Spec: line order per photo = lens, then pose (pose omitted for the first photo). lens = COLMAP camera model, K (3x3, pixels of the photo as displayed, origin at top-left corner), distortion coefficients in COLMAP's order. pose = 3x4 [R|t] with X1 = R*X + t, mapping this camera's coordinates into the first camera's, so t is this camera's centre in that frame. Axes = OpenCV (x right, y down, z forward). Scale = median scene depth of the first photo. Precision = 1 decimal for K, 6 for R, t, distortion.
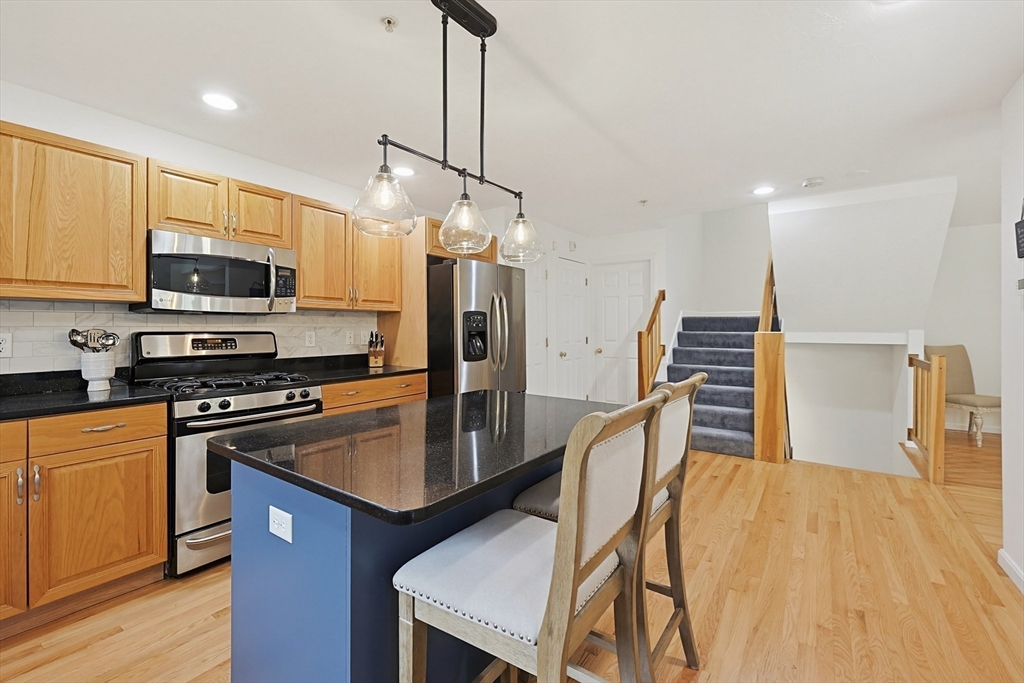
lens RADIAL K [[432.6, 0, 531.2], [0, 432.6, 328.1], [0, 0, 1]] dist [-0.000071, 0.000110]
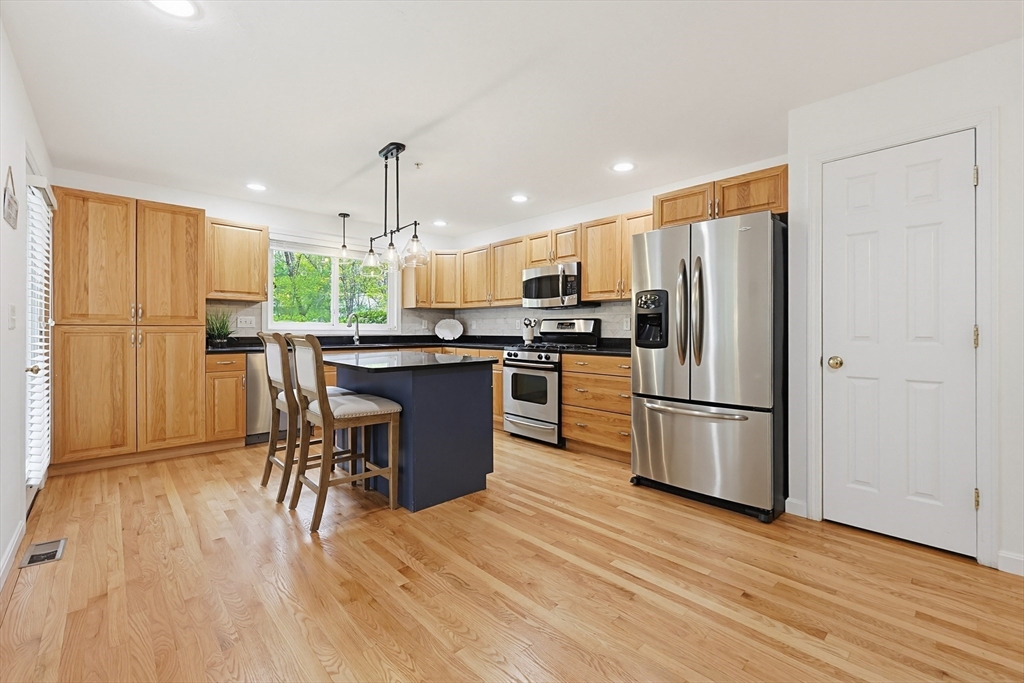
lens RADIAL K [[441.4, 0, 513.4], [0, 441.4, 327.8], [0, 0, 1]] dist [-0.002804, -0.000104]
pose [[-0.228513, -0.002163, -0.973538, 1.121465], [-0.001064, 0.999997, -0.001972, 0.054342], [0.973540, 0.000585, -0.228515, 1.332331]]
